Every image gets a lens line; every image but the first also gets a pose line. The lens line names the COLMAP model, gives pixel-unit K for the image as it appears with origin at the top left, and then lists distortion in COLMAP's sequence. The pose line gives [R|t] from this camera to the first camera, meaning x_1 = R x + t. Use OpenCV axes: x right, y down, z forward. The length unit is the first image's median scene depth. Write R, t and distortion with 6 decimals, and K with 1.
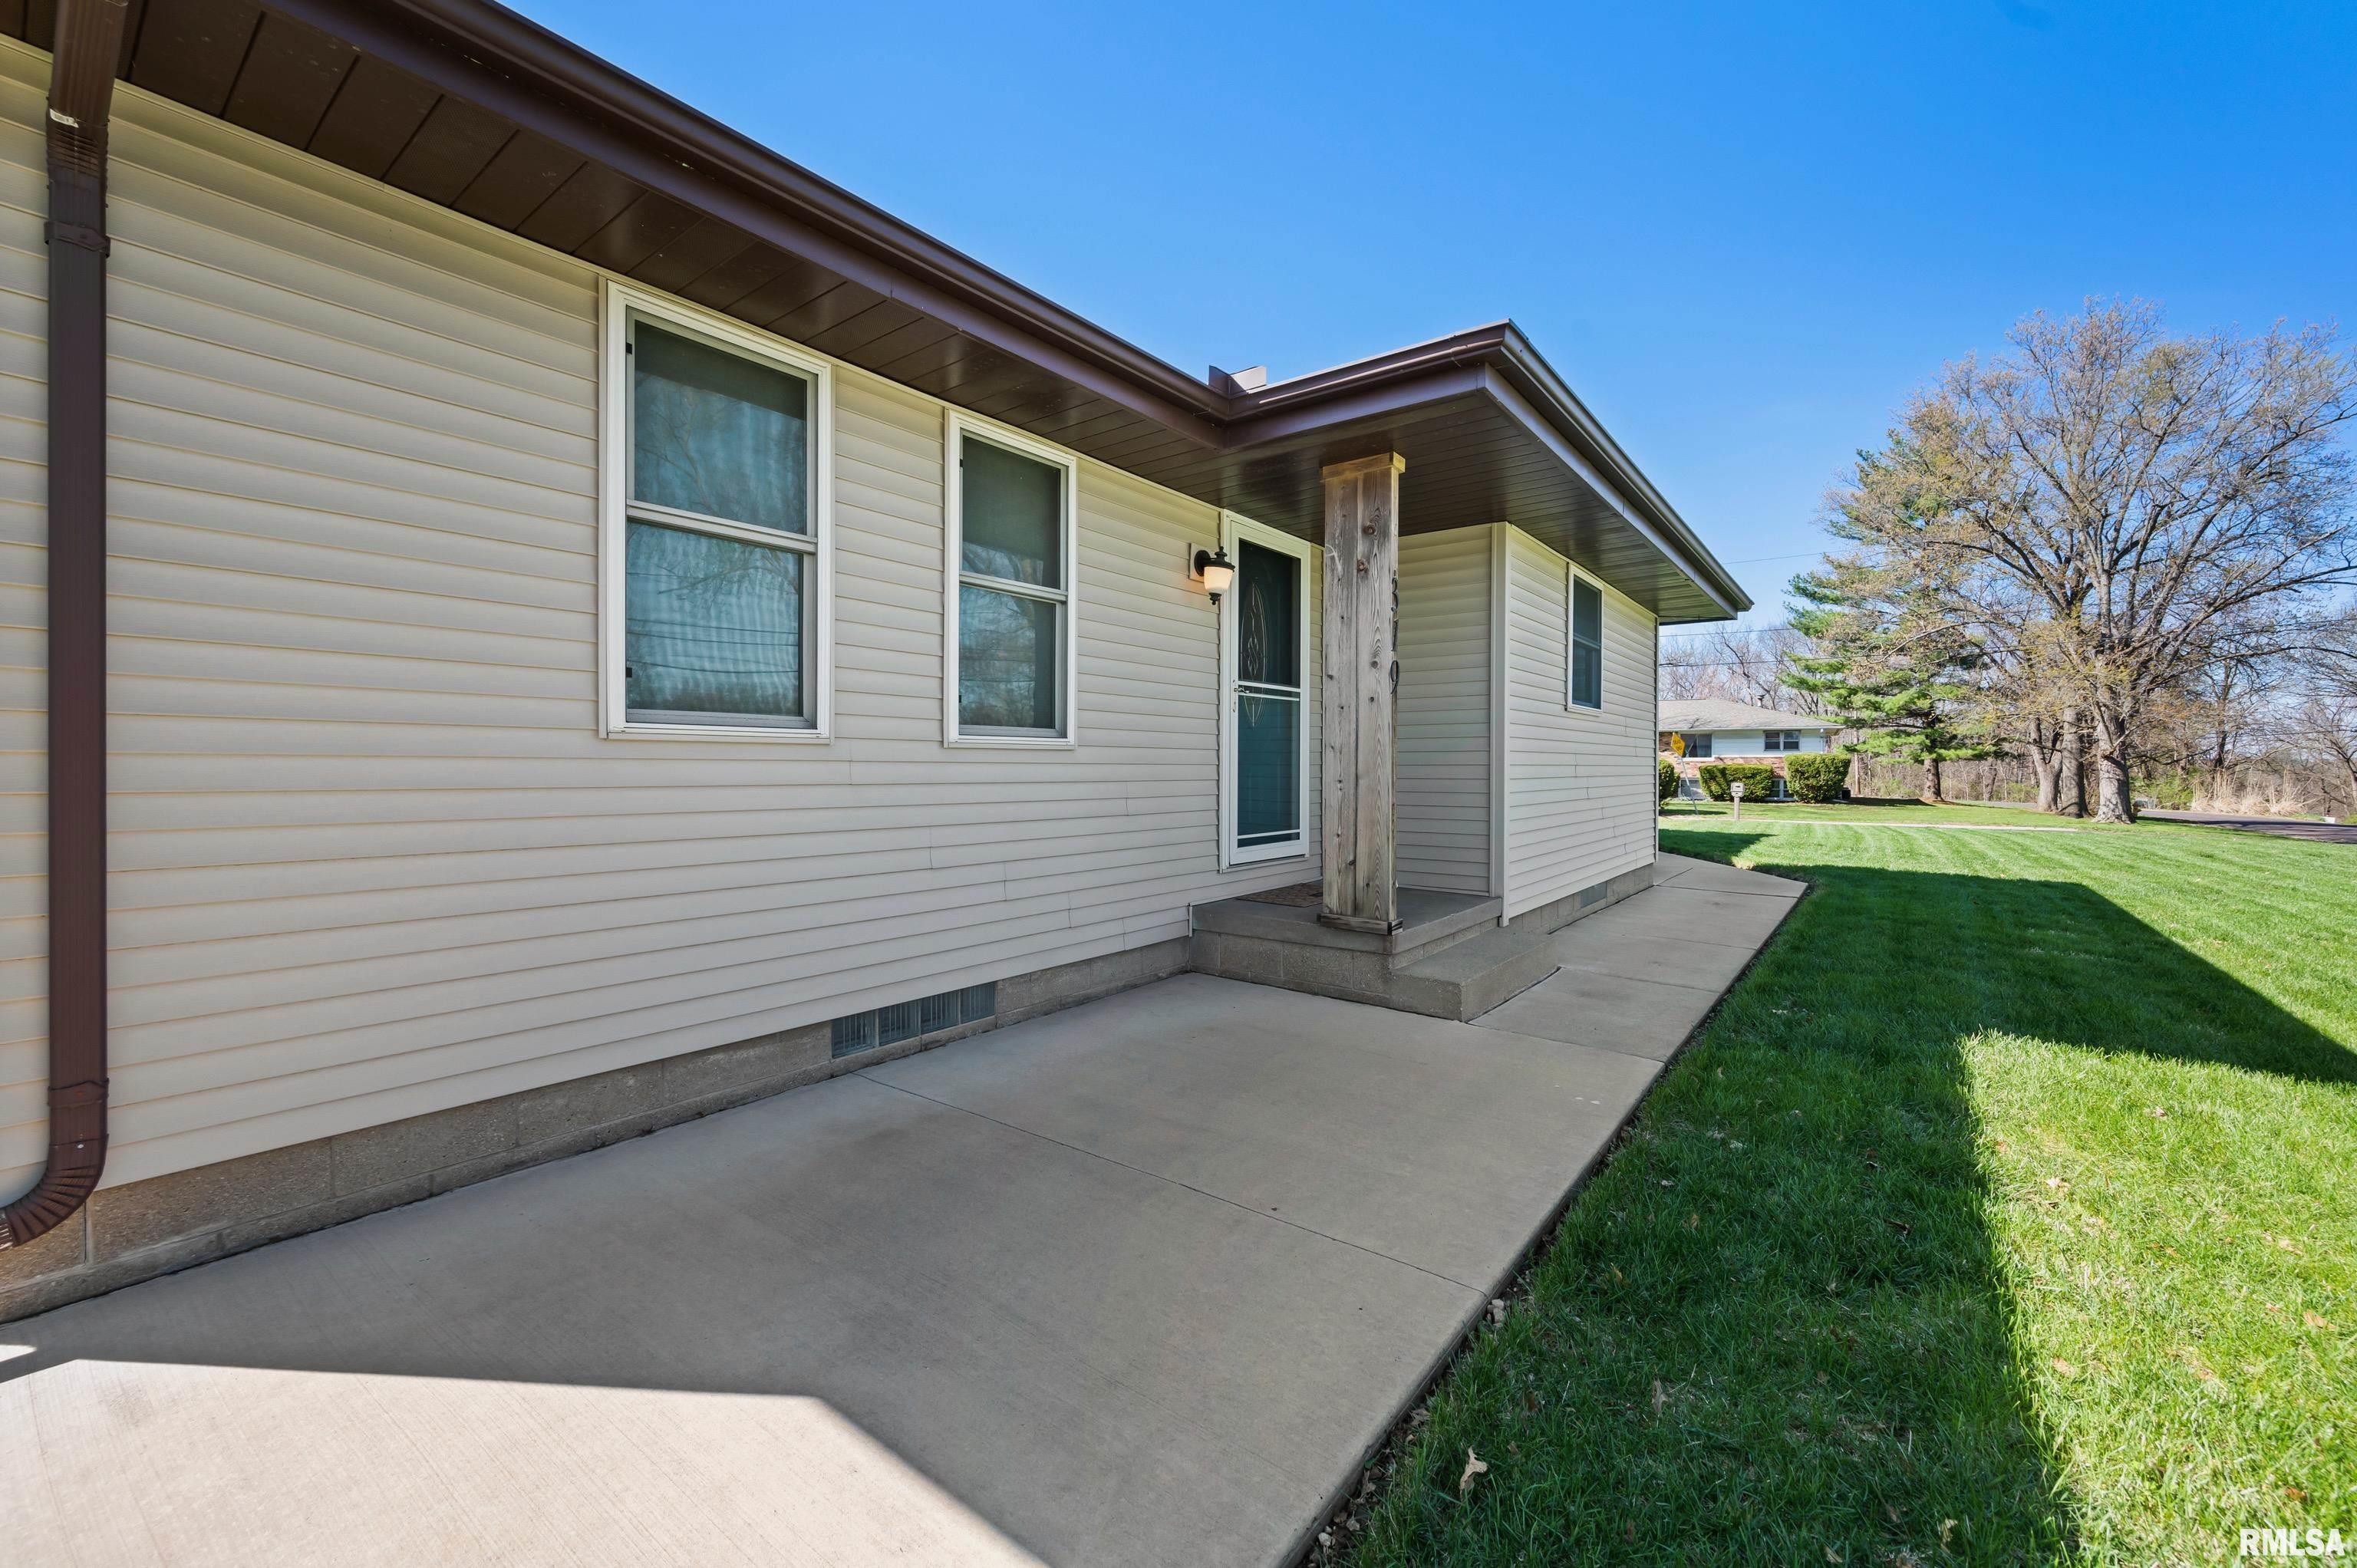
lens RADIAL K [[935.1, 0, 1176.7], [0, 935.1, 761.4], [0, 0, 1]] dist [-0.001972, -0.000269]
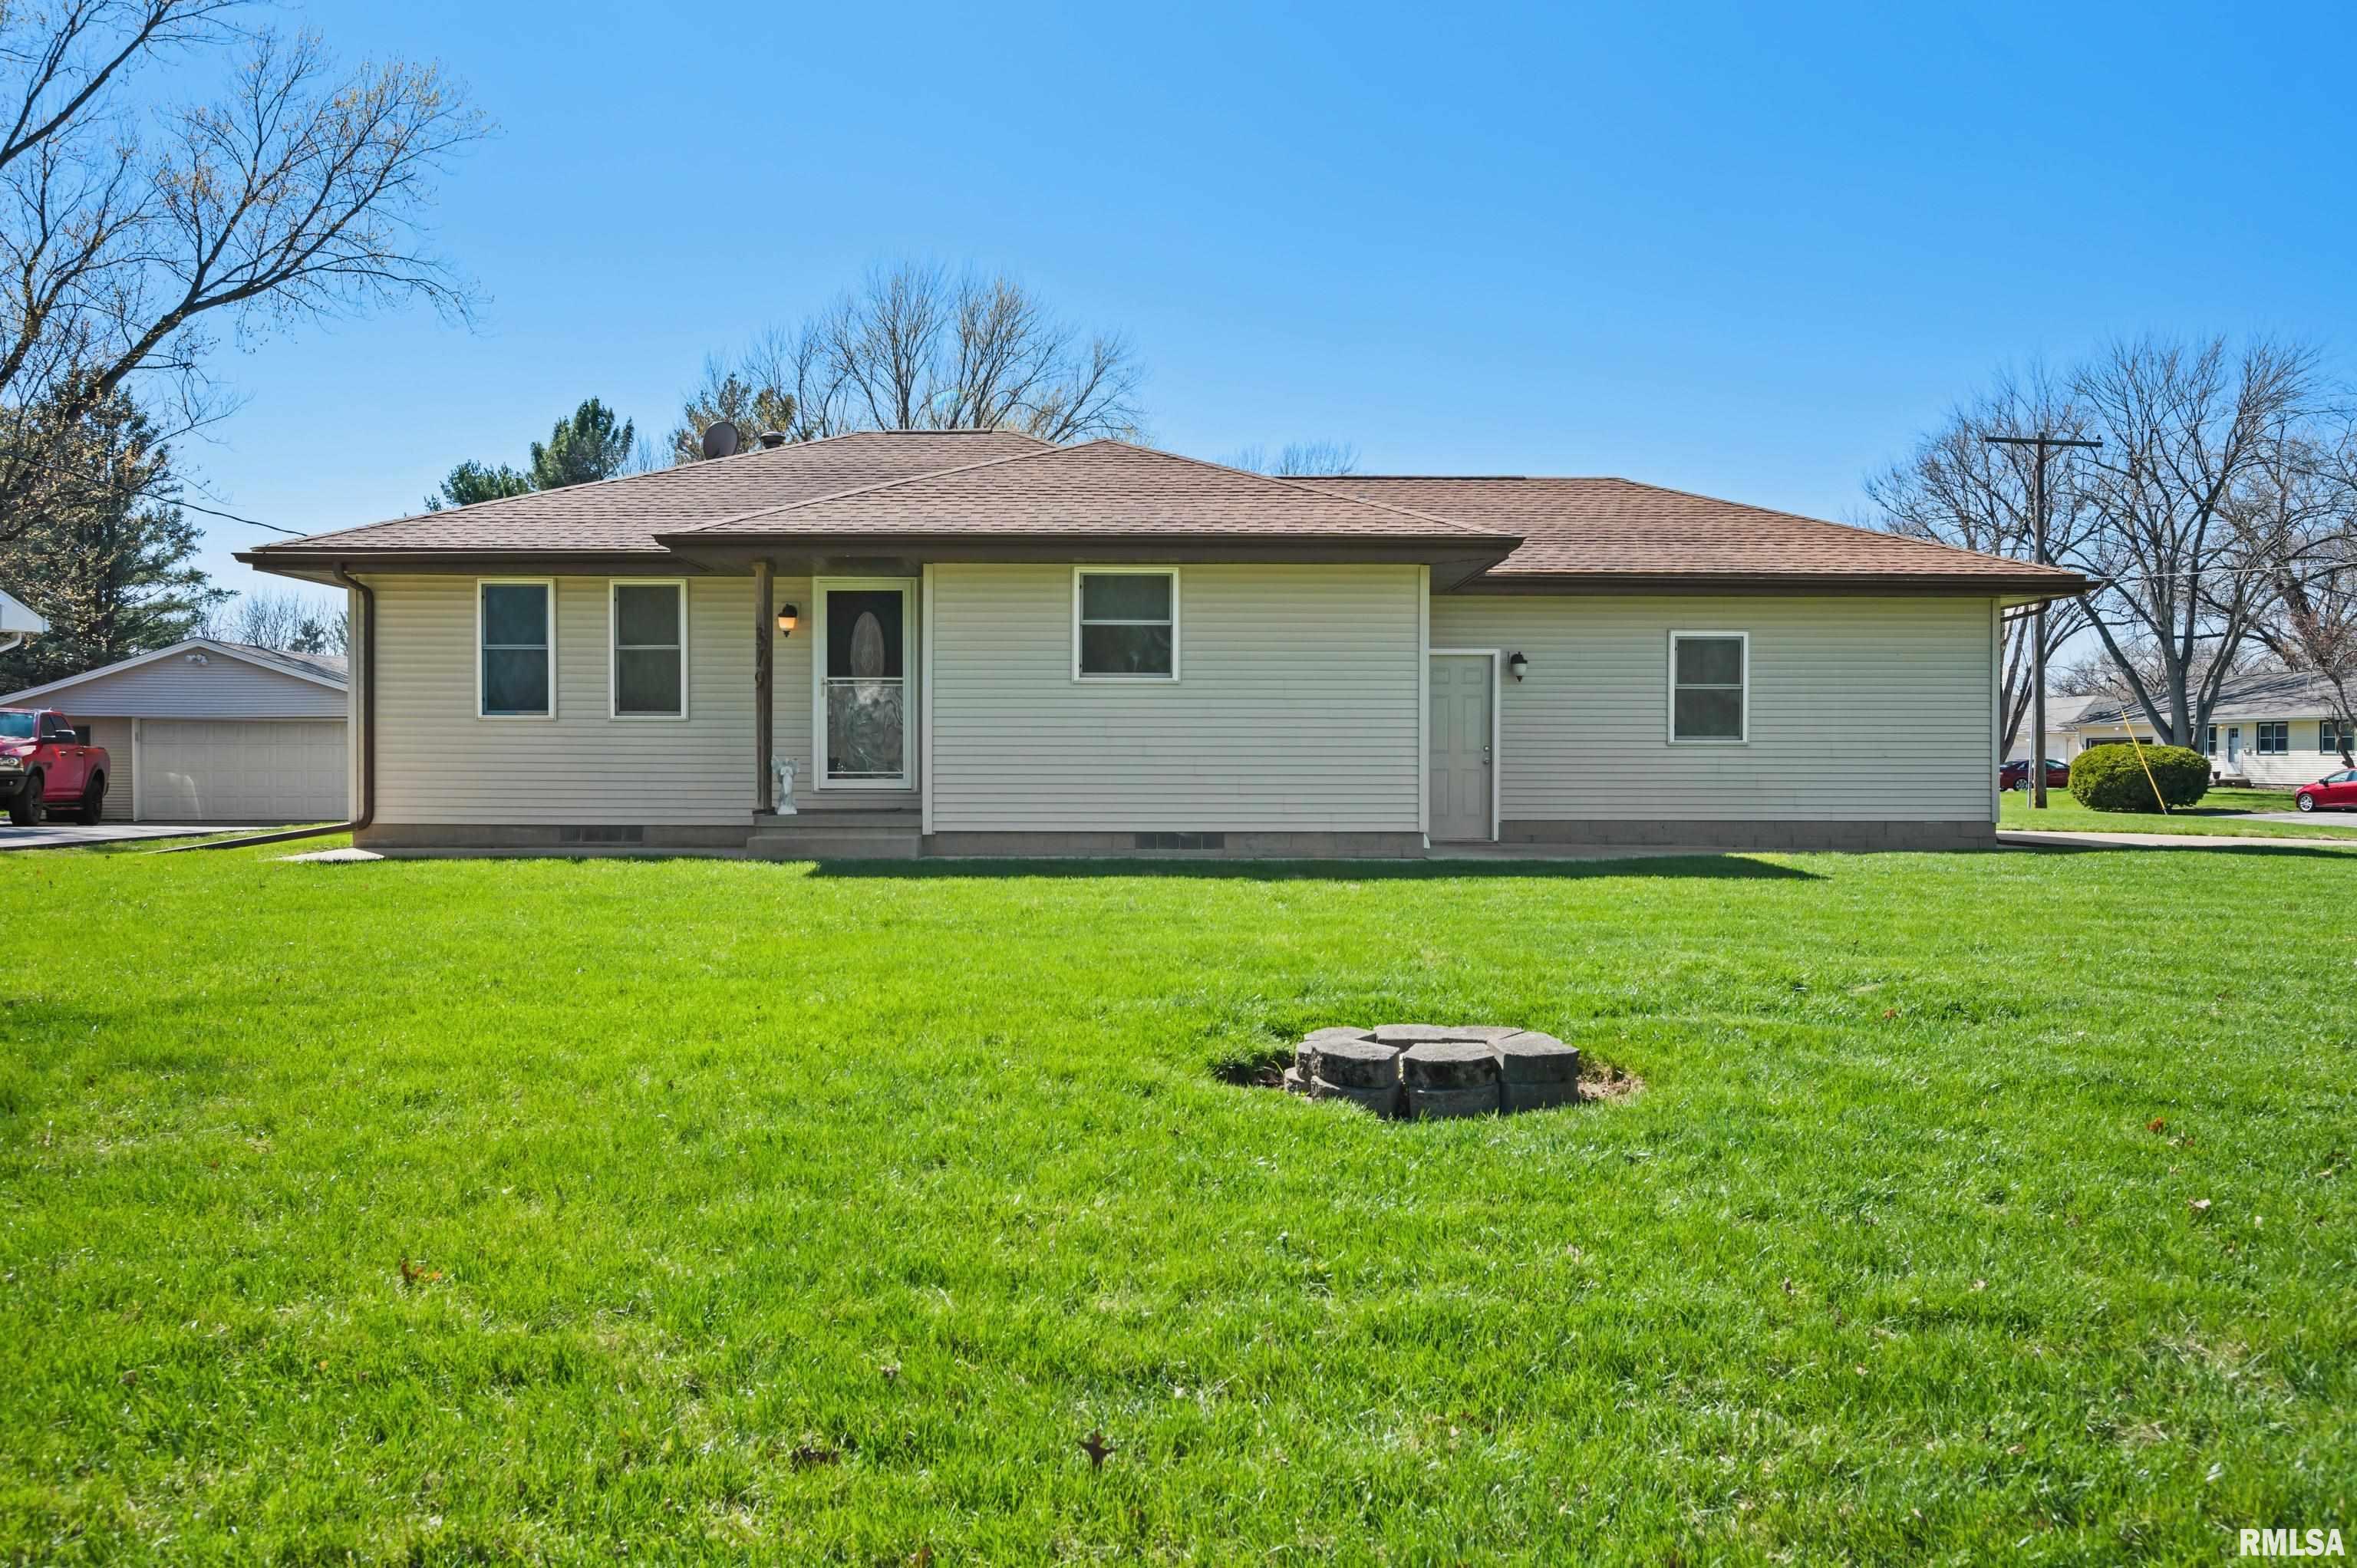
lens RADIAL K [[1676.9, 0, 1178.5], [0, 1676.9, 784.0], [0, 0, 1]] dist [0.005957, 0.001995]
pose [[0.631680, 0.012003, -0.775136, 0.505773], [0.002806, 0.999838, 0.017769, 0.009184], [0.775224, -0.013399, 0.631544, -0.072902]]
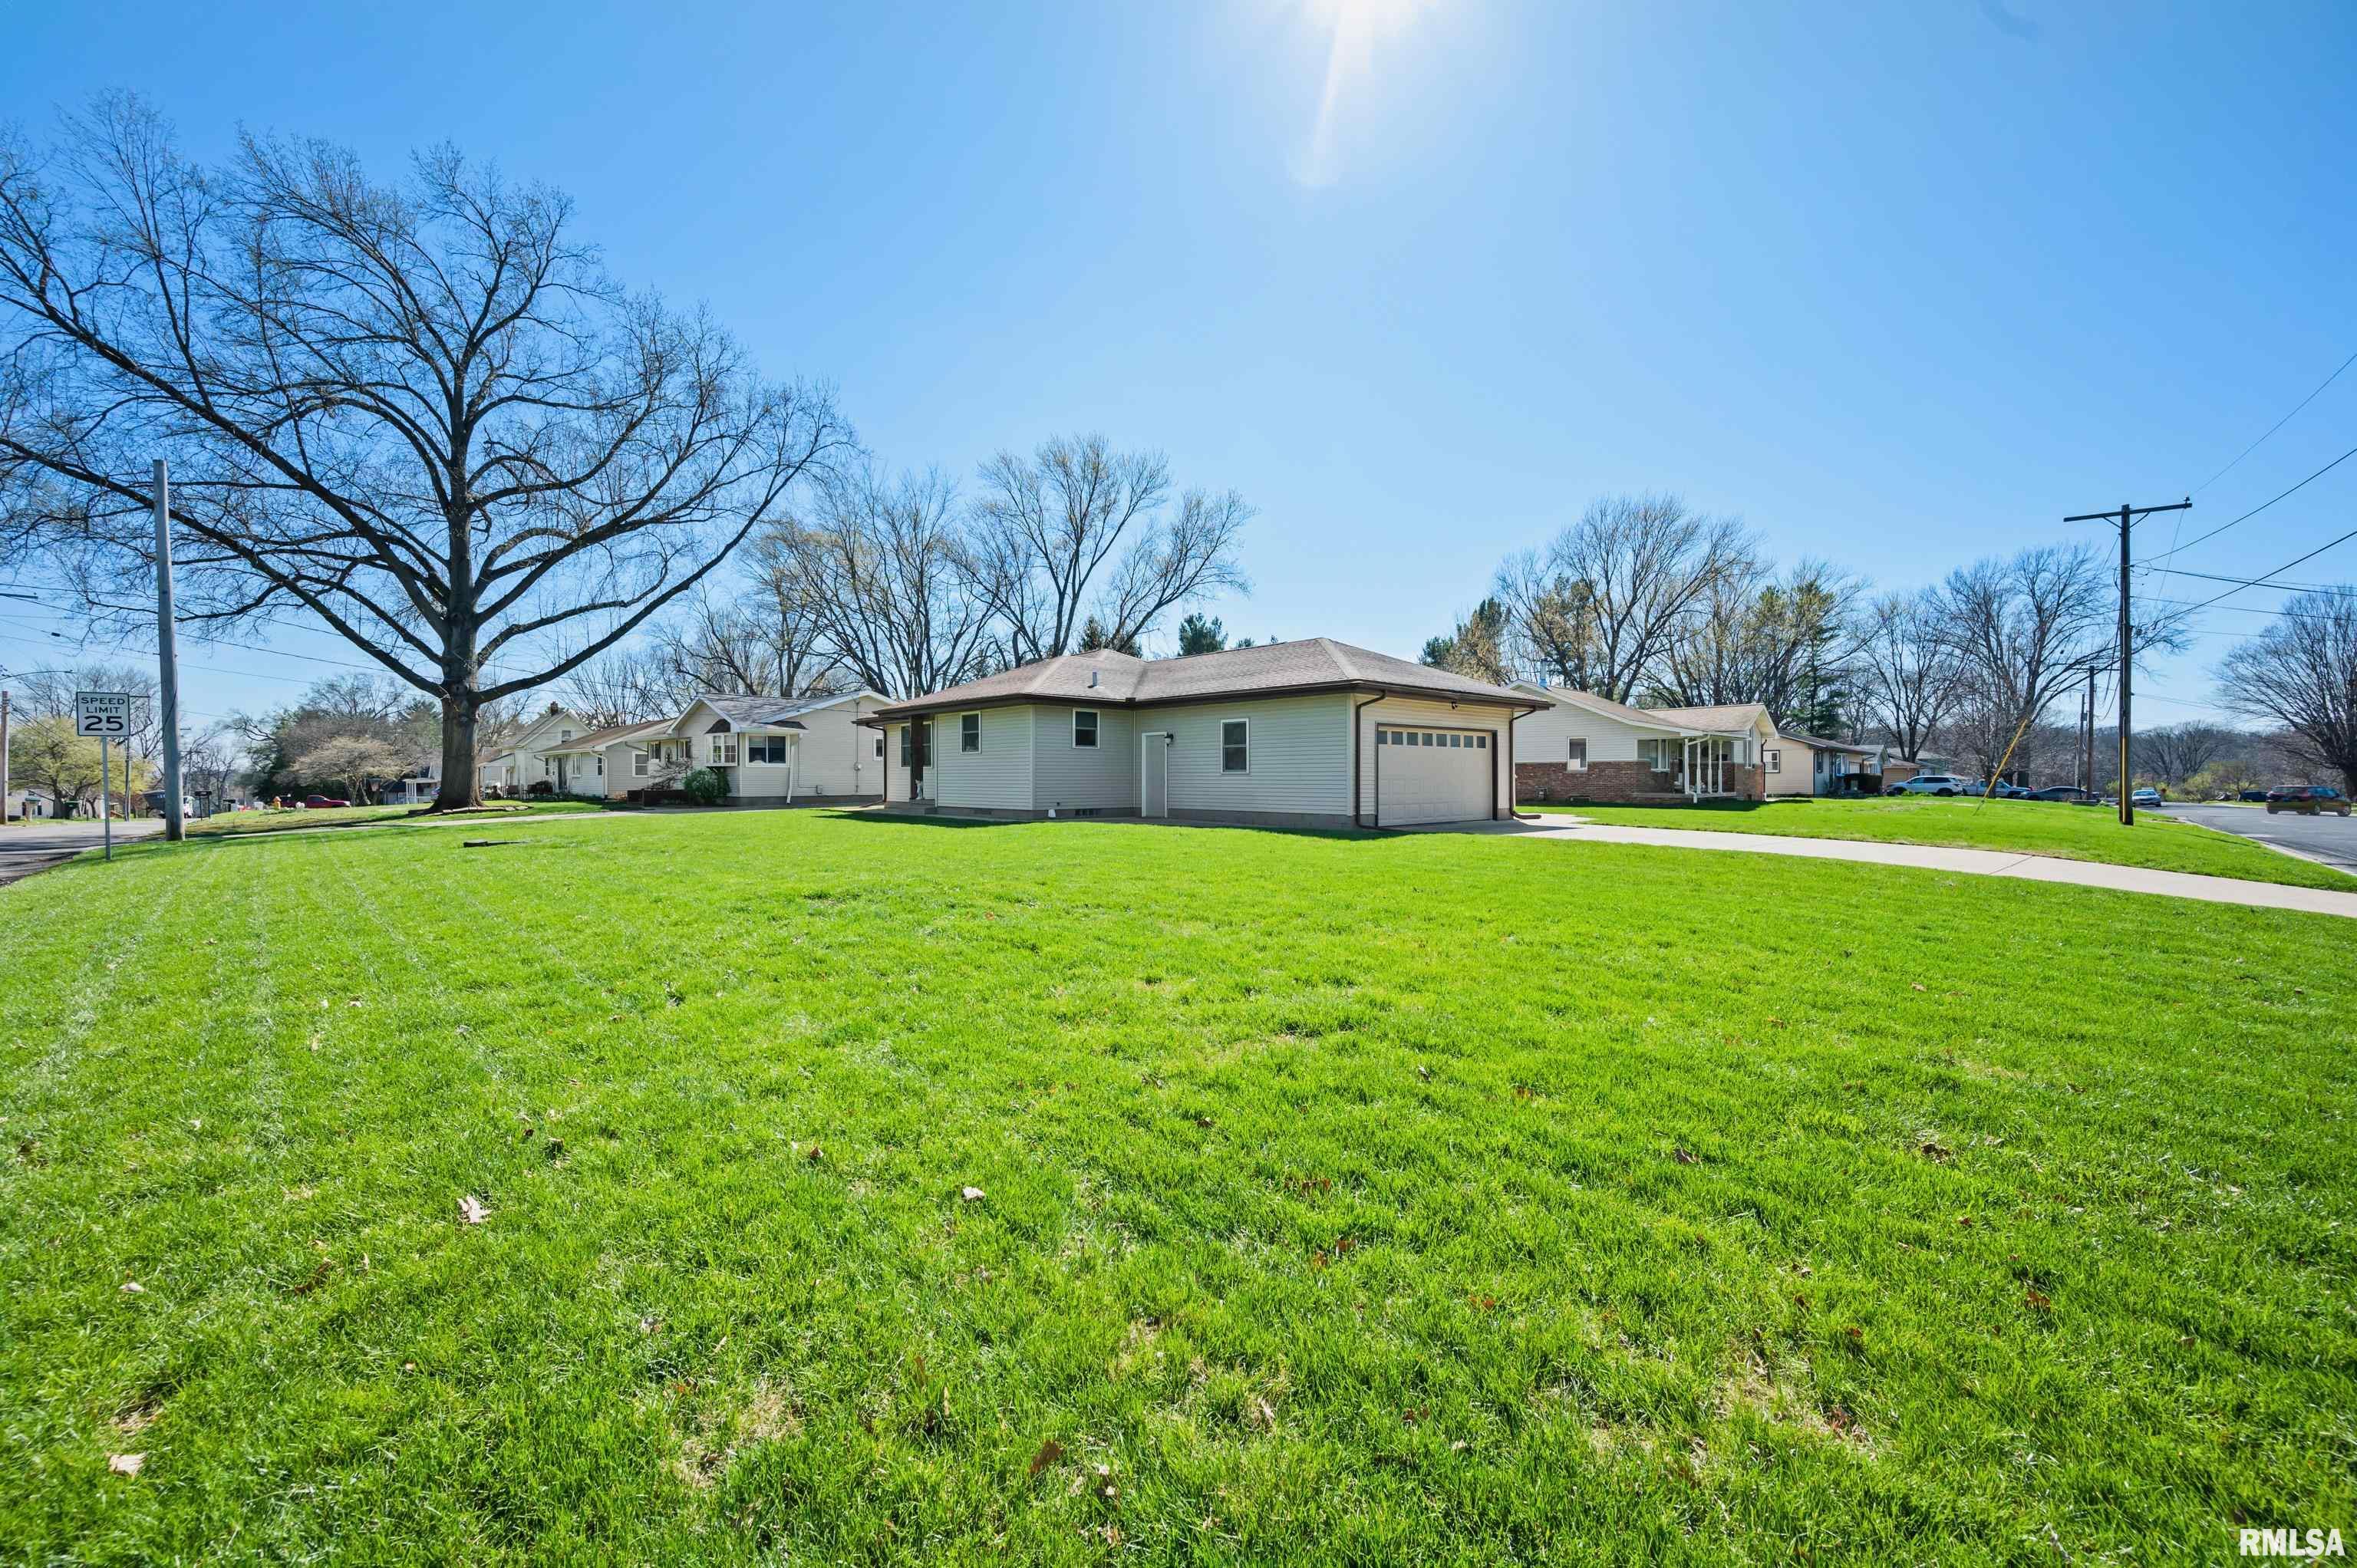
lens RADIAL K [[935.1, 0, 1176.7], [0, 935.1, 761.4], [0, 0, 1]] dist [-0.001972, -0.000269]
pose [[-0.161692, -0.021233, -0.986613, 0.865039], [-0.000853, 0.999771, -0.021377, 0.012061], [0.986841, -0.002615, -0.161673, 0.538181]]
